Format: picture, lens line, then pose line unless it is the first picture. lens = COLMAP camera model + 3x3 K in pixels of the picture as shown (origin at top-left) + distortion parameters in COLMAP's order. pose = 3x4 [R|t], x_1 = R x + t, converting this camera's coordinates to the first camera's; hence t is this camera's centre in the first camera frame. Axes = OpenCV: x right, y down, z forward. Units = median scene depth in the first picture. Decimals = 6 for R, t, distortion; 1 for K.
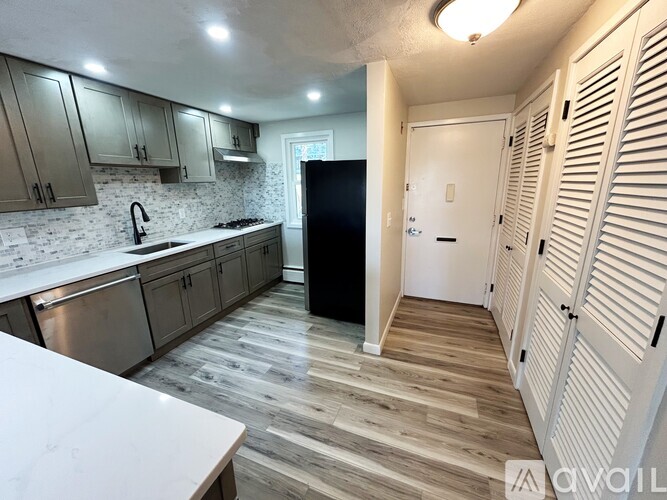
lens RADIAL K [[270.2, 0, 333.2], [0, 270.2, 250.3], [0, 0, 1]] dist [-0.001593, 0.000640]
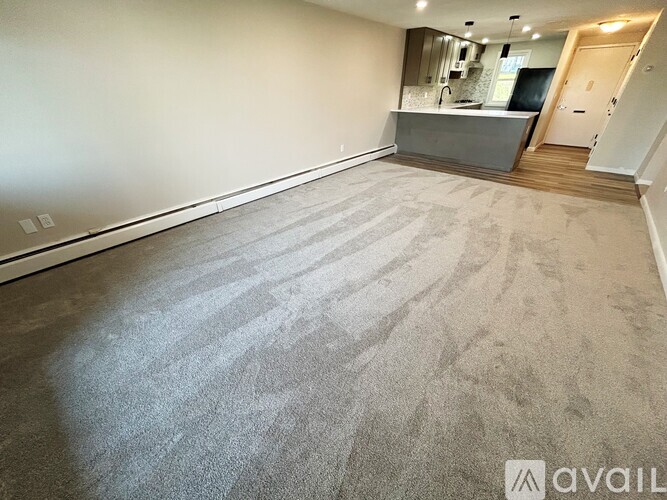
lens RADIAL K [[270.2, 0, 328.6], [0, 270.2, 252.7], [0, 0, 1]] dist [-0.001593, 0.000640]
pose [[0.942612, 0.189537, -0.274878, -0.783759], [-0.099391, 0.945223, 0.310926, 0.670791], [0.318753, -0.265762, 0.909817, -2.255923]]
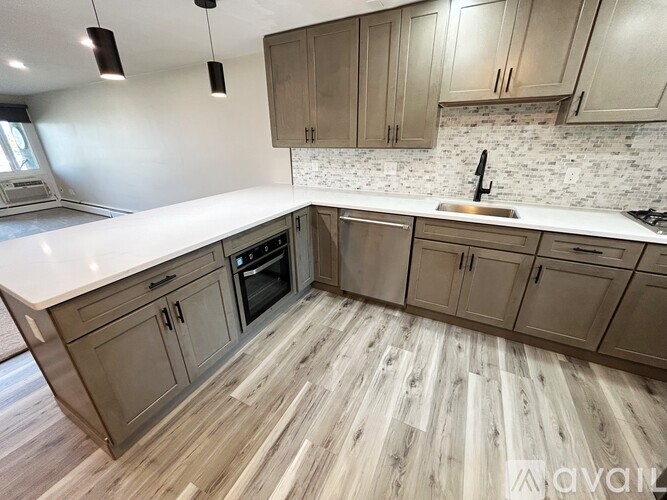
lens RADIAL K [[270.2, 0, 331.1], [0, 270.2, 249.2], [0, 0, 1]] dist [-0.001593, 0.000640]
pose [[-0.097024, 0.401942, -0.910510, 0.167460], [-0.239156, 0.878608, 0.413343, -0.131165], [0.966121, 0.257858, 0.010881, 0.577150]]
